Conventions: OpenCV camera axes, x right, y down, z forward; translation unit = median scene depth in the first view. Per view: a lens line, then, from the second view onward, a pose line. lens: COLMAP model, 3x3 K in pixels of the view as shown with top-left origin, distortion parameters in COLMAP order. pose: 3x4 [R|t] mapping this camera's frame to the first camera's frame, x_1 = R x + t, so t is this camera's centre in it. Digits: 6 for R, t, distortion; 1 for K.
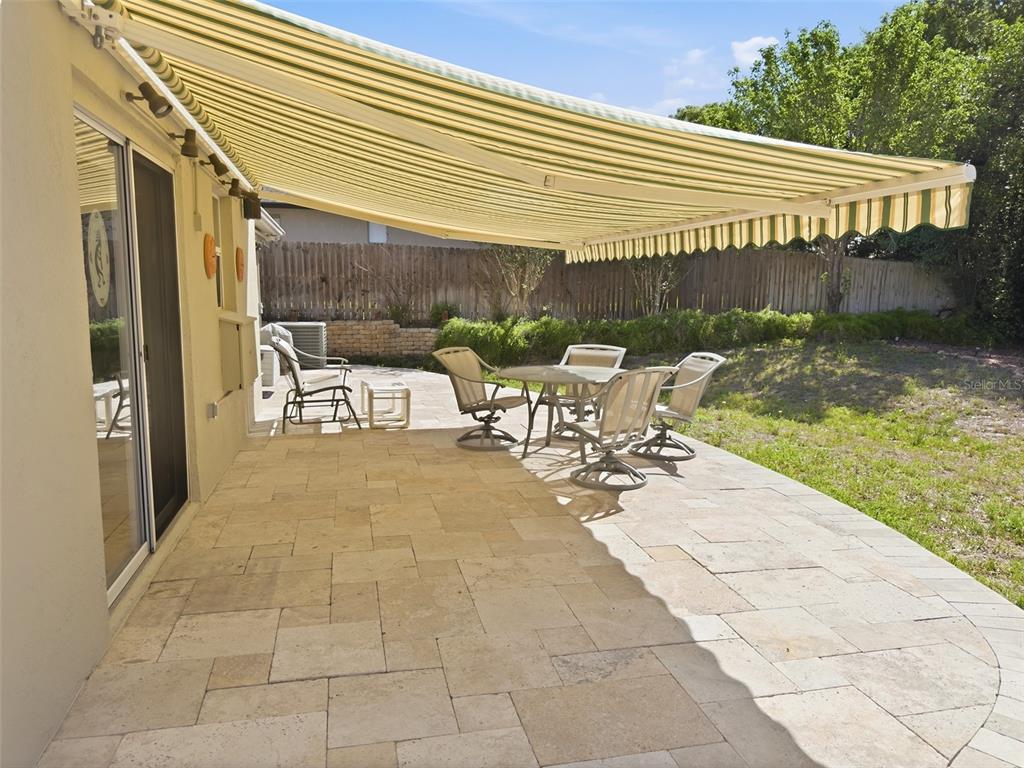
lens RADIAL K [[722.4, 0, 512.0], [0, 722.4, 384.0], [0, 0, 1]] dist [0.113606, -0.180737]
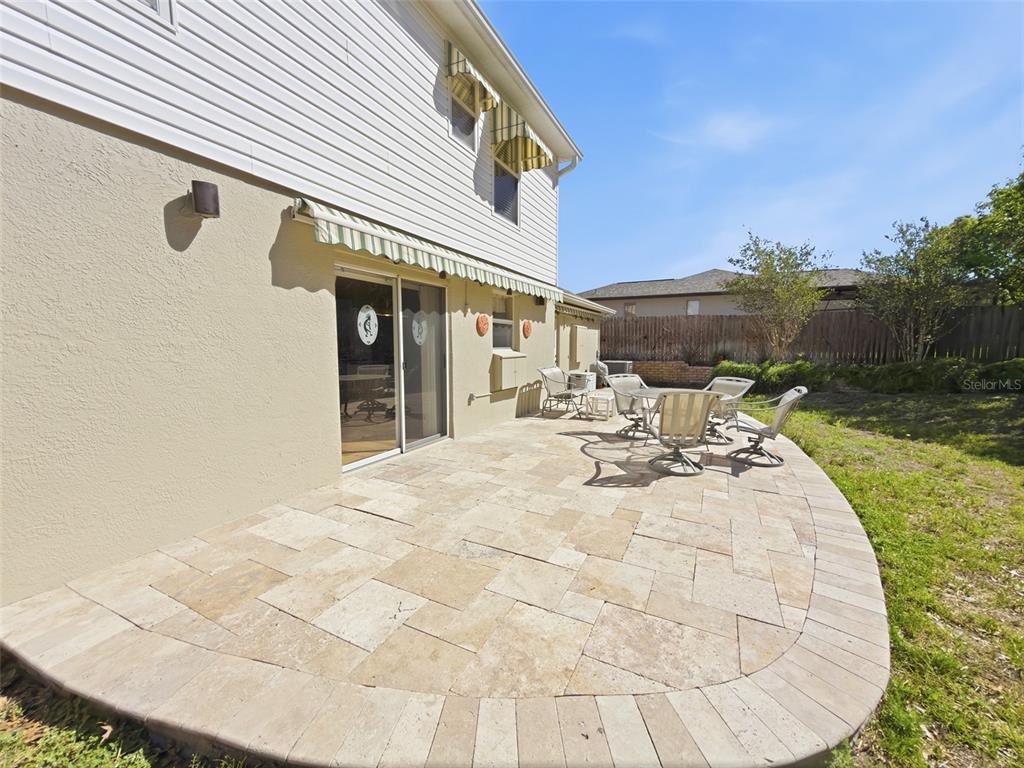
lens RADIAL K [[409.1, 0, 512.0], [0, 409.1, 384.0], [0, 0, 1]] dist [0.000433, -0.000156]
pose [[0.765075, 0.058056, -0.641318, 0.386312], [-0.080120, 0.996771, -0.005348, -0.003617], [0.638937, 0.055474, 0.767256, 0.151942]]
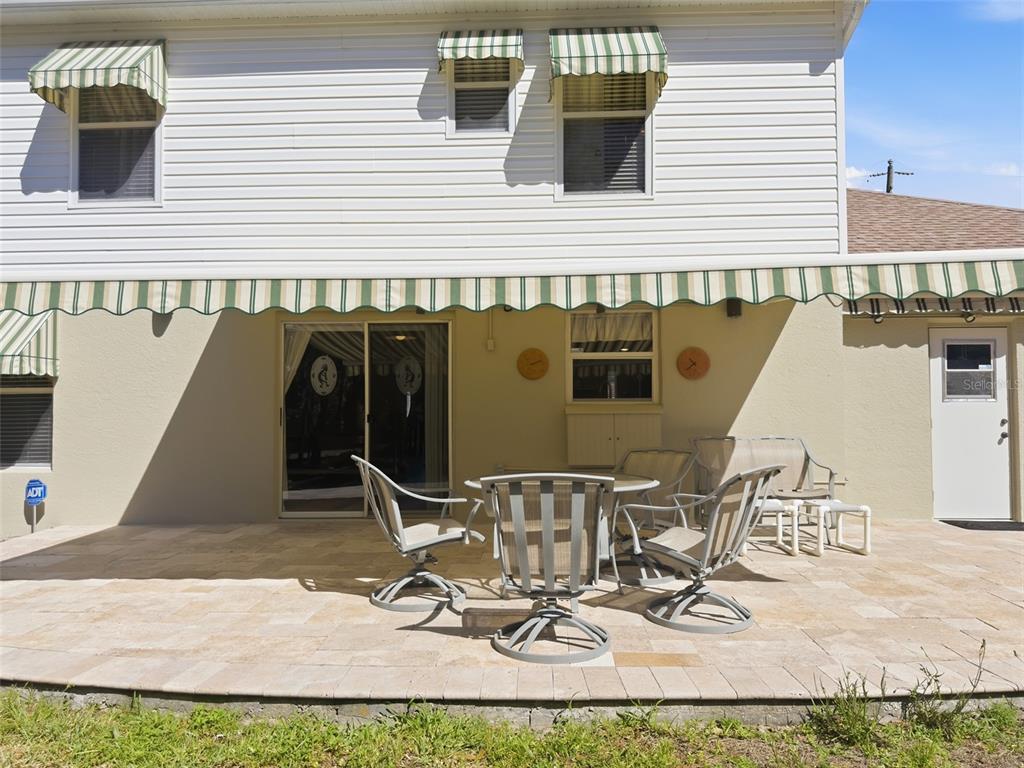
lens RADIAL K [[722.4, 0, 512.0], [0, 722.4, 384.0], [0, 0, 1]] dist [0.113606, -0.180737]
pose [[-0.272134, -0.029612, -0.961804, 0.898719], [-0.115990, 0.993248, 0.002238, -0.124344], [0.955243, 0.112168, -0.273732, 1.273707]]
